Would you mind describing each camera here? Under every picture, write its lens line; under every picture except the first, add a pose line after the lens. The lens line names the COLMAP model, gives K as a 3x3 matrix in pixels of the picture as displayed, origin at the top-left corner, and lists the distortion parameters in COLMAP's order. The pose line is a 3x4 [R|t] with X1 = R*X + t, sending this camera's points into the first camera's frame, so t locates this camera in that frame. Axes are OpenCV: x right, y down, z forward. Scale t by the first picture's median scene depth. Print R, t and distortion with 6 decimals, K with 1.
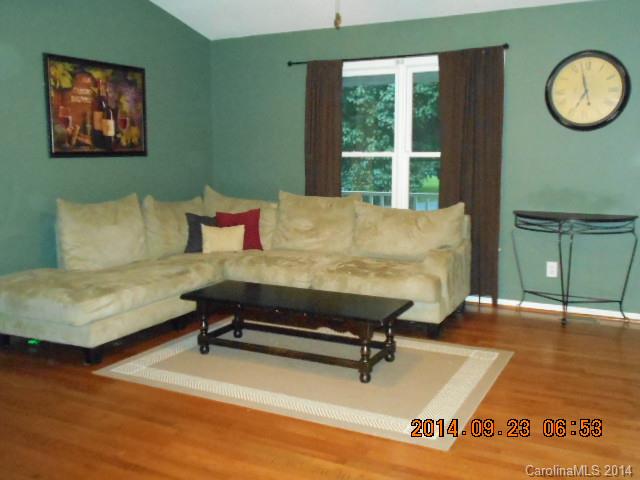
lens RADIAL K [[636.3, 0, 320.0], [0, 636.3, 240.0], [0, 0, 1]] dist [-0.006675, 0.012191]
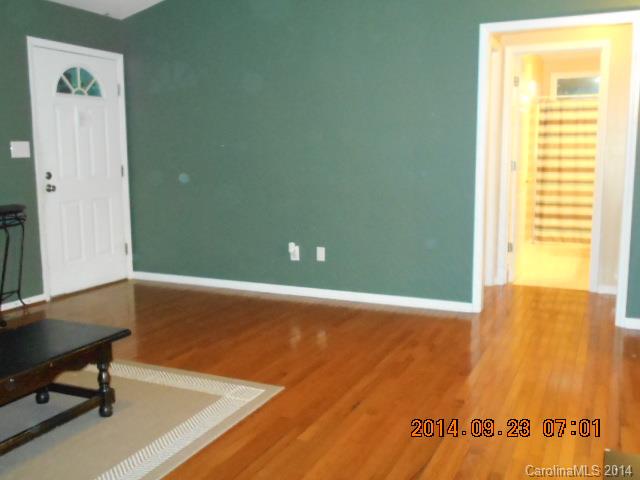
lens RADIAL K [[636.3, 0, 320.0], [0, 636.3, 240.0], [0, 0, 1]] dist [-0.006675, 0.012191]
pose [[-0.049345, -0.134336, 0.989706, -0.507959], [0.147534, 0.979063, 0.140247, -0.048995], [-0.987825, 0.152936, -0.028492, 0.510988]]
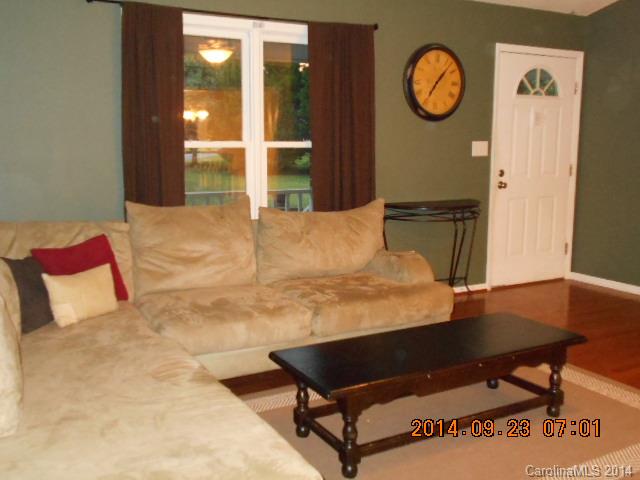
lens RADIAL K [[636.3, 0, 320.0], [0, 636.3, 240.0], [0, 0, 1]] dist [-0.006675, 0.012191]
pose [[0.551379, -0.123952, 0.824995, -0.540054], [0.113898, 0.990826, 0.072744, -0.072067], [-0.826443, 0.053856, 0.560439, 0.549894]]
